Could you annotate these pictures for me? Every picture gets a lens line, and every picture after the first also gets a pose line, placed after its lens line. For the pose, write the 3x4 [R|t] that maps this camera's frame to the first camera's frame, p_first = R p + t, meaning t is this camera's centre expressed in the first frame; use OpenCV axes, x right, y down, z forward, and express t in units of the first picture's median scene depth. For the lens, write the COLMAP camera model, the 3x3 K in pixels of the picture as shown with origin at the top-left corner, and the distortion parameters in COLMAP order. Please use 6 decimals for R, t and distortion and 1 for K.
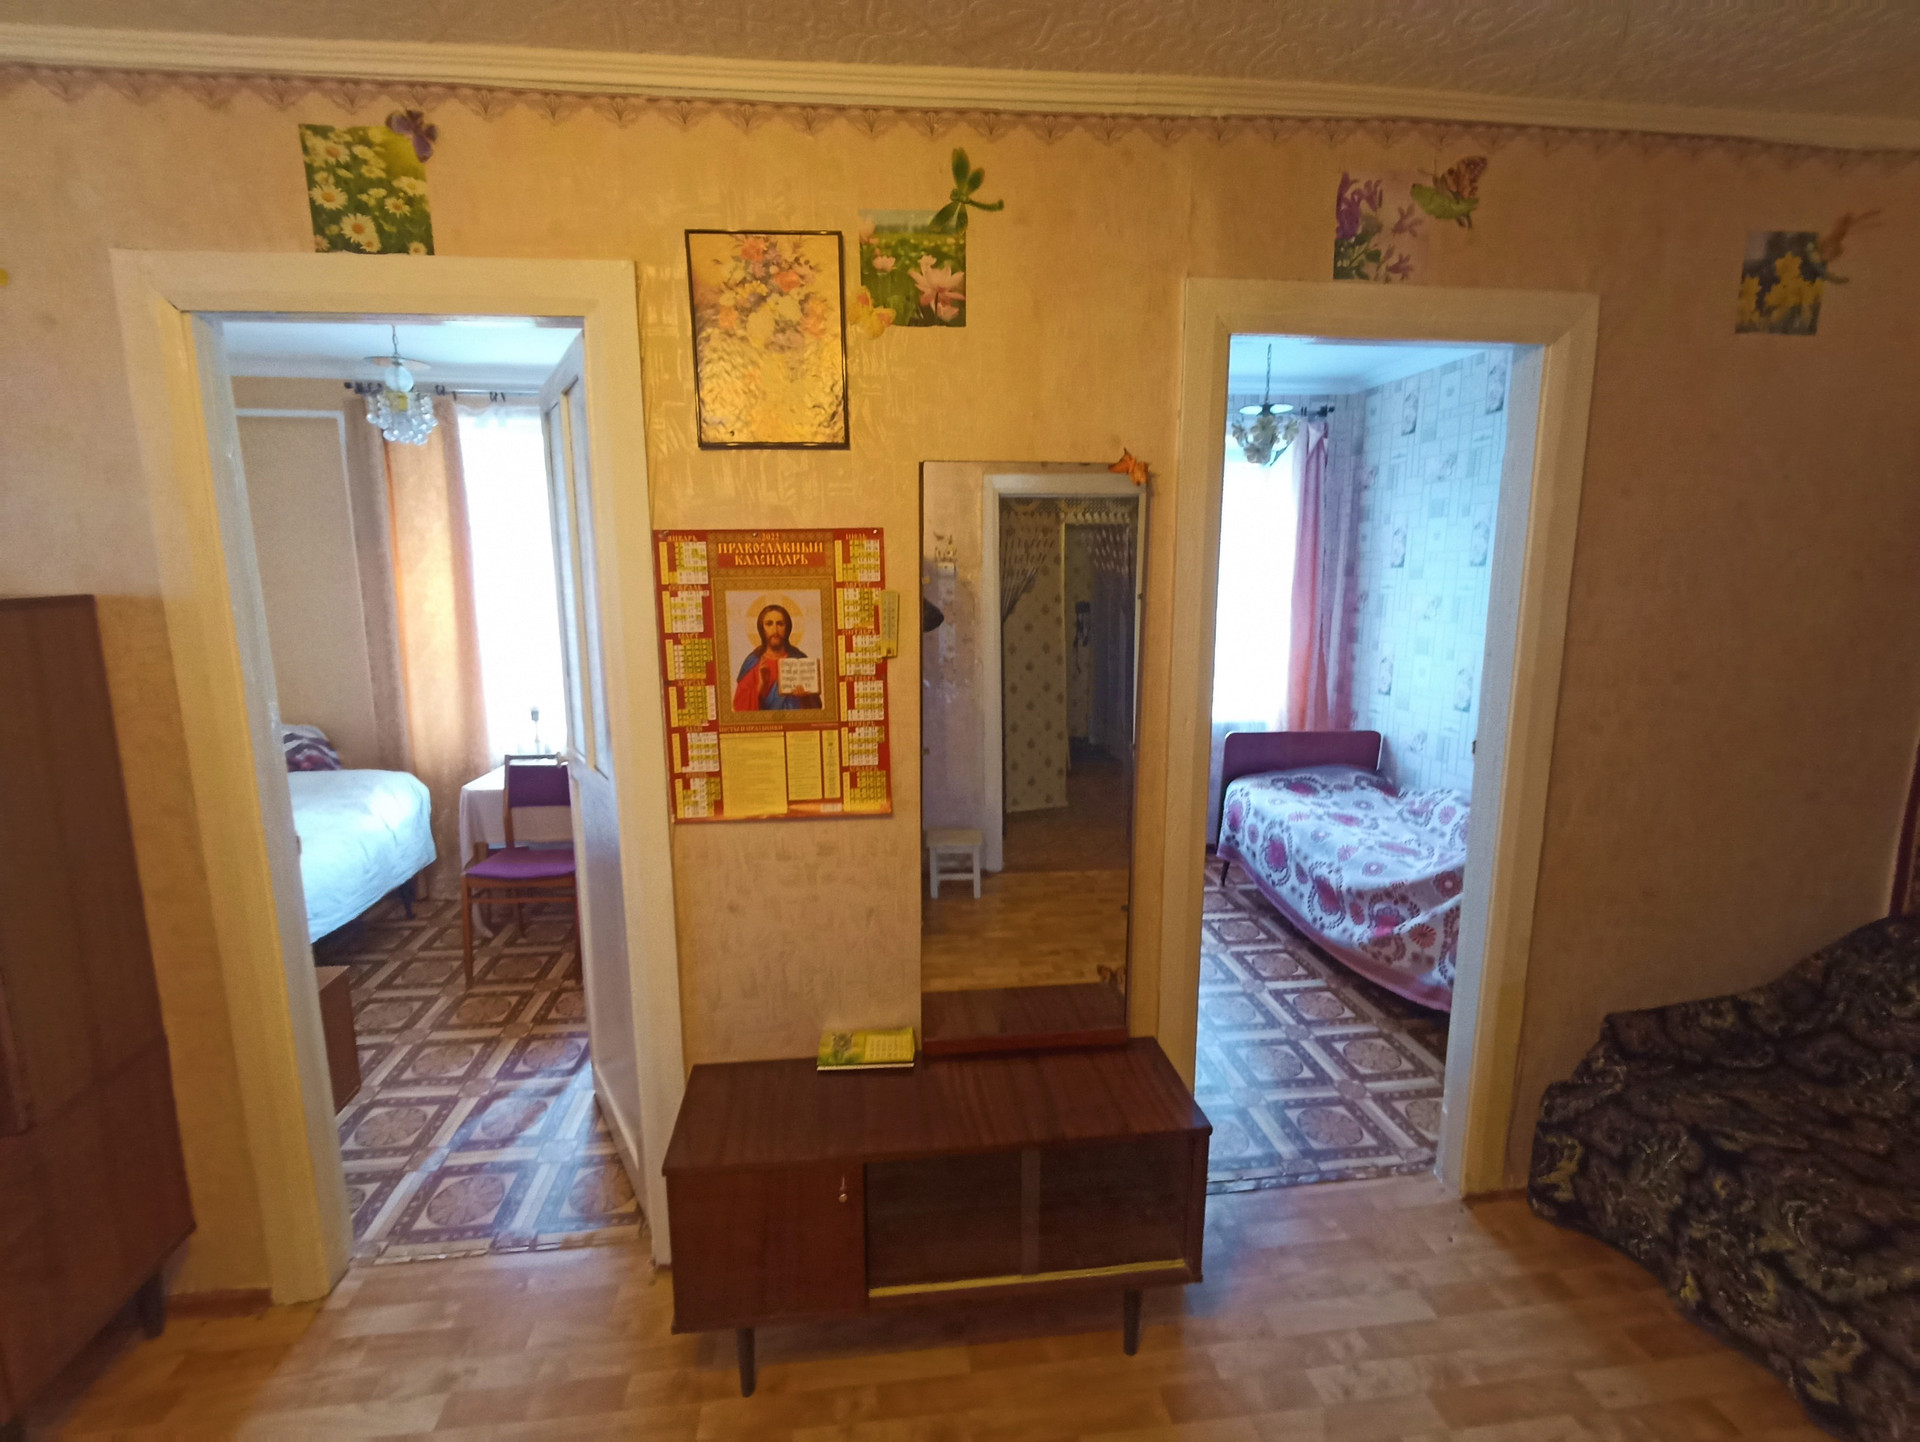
lens RADIAL K [[885.4, 0, 954.4], [0, 885.4, 723.4], [0, 0, 1]] dist [-0.002478, -0.000539]
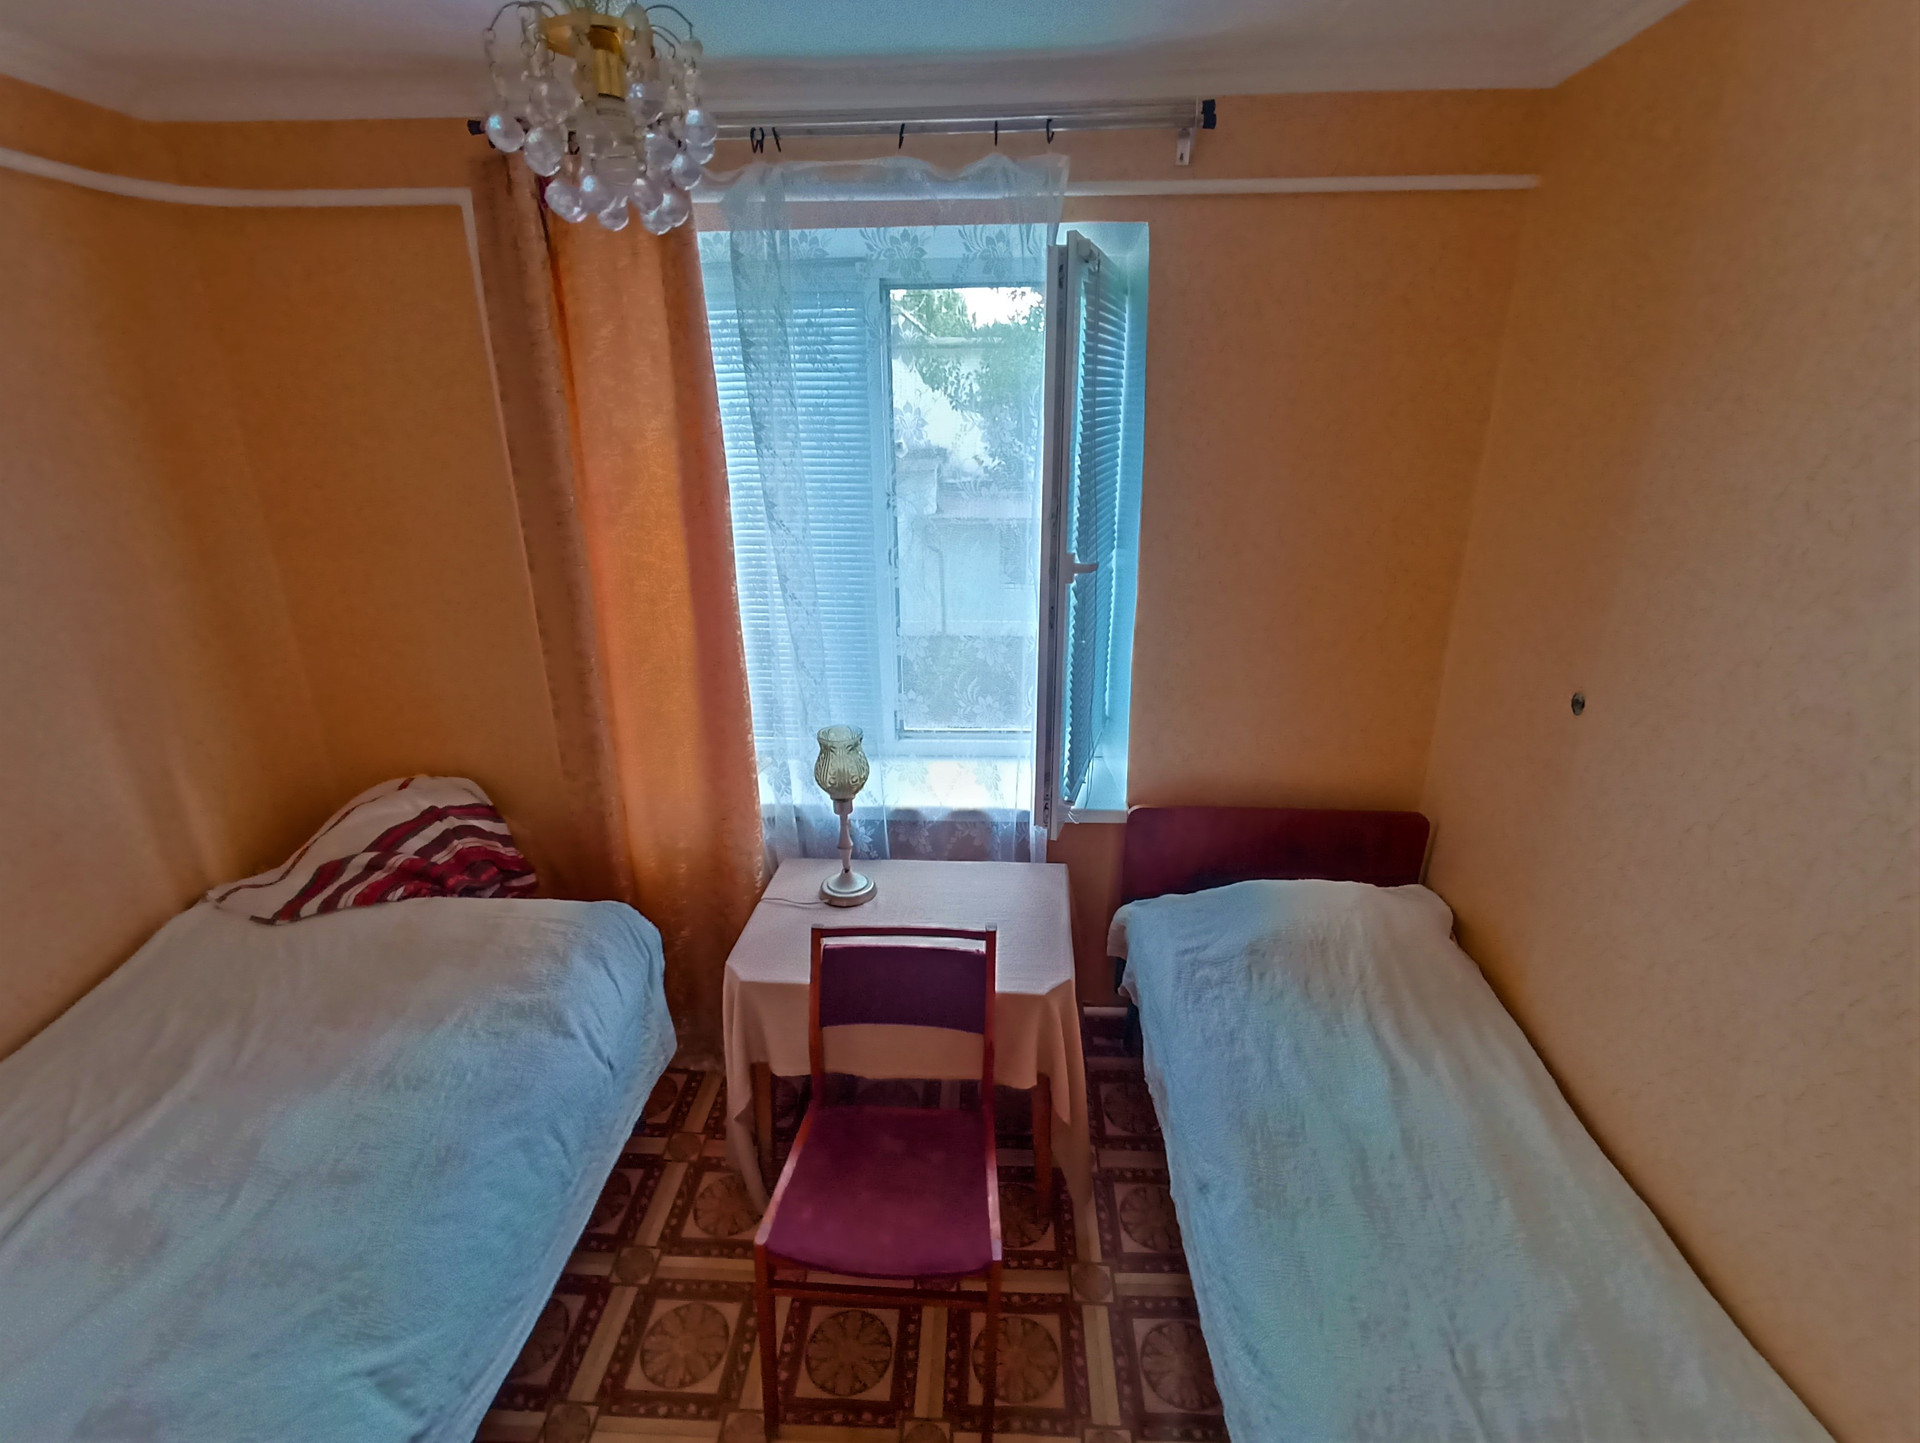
lens RADIAL K [[885.4, 0, 957.6], [0, 885.4, 721.3], [0, 0, 1]] dist [-0.002478, -0.000539]
pose [[0.986788, 0.051824, -0.153508, -0.439317], [-0.024294, 0.984080, 0.176059, -0.202959], [0.160188, -0.170003, 0.972337, 0.679872]]
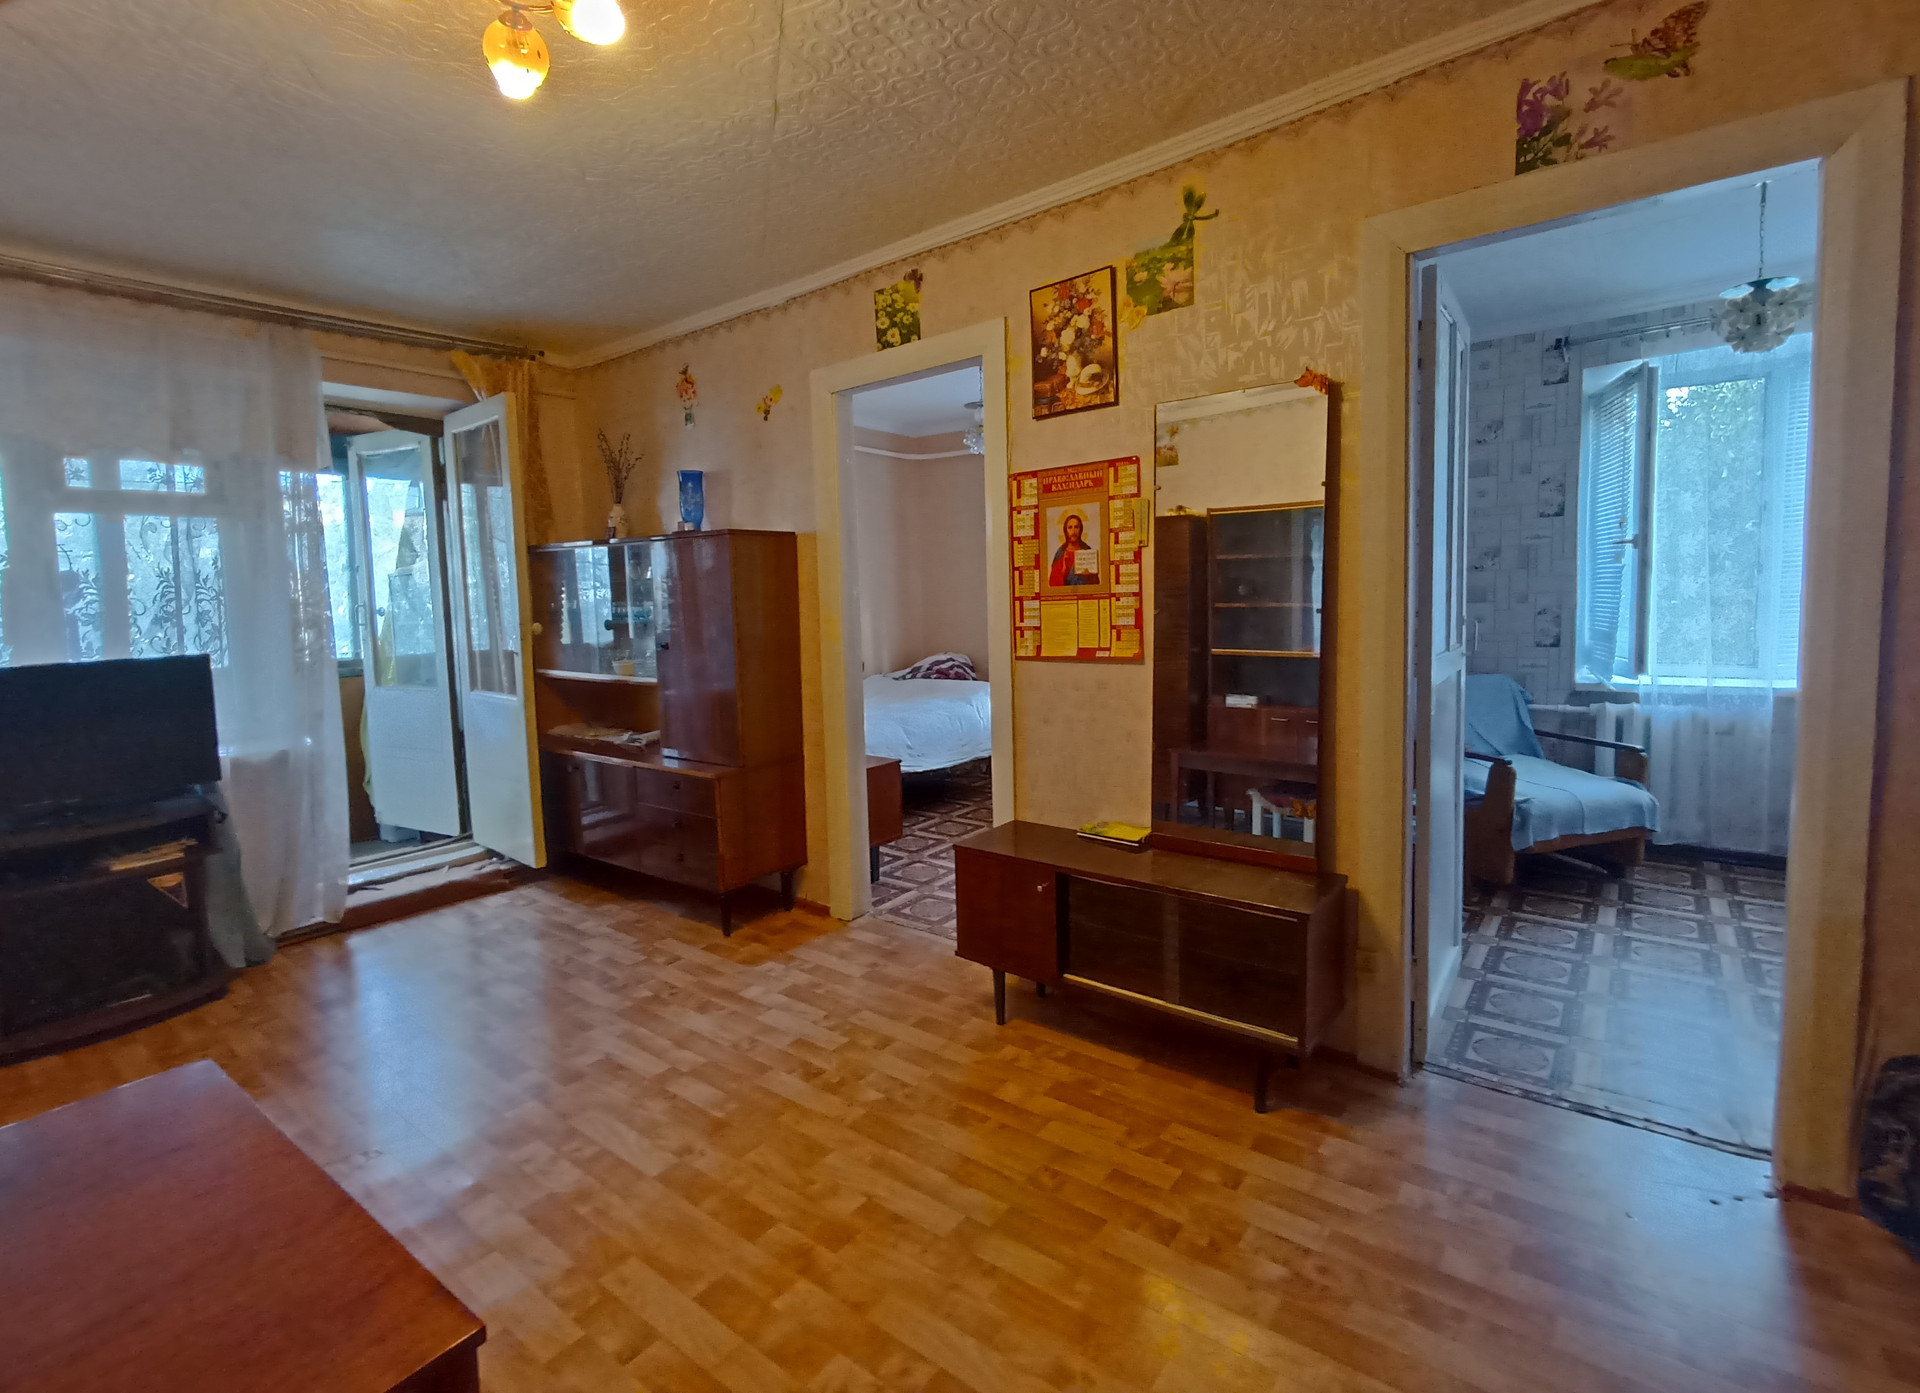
lens RADIAL K [[881.3, 0, 939.2], [0, 881.3, 669.5], [0, 0, 1]] dist [-0.001420, -0.001814]
pose [[0.704560, 0.041701, -0.708419, 0.427171], [-0.099248, 0.994251, -0.040181, 0.127185], [0.702670, 0.098619, 0.704648, -0.117855]]
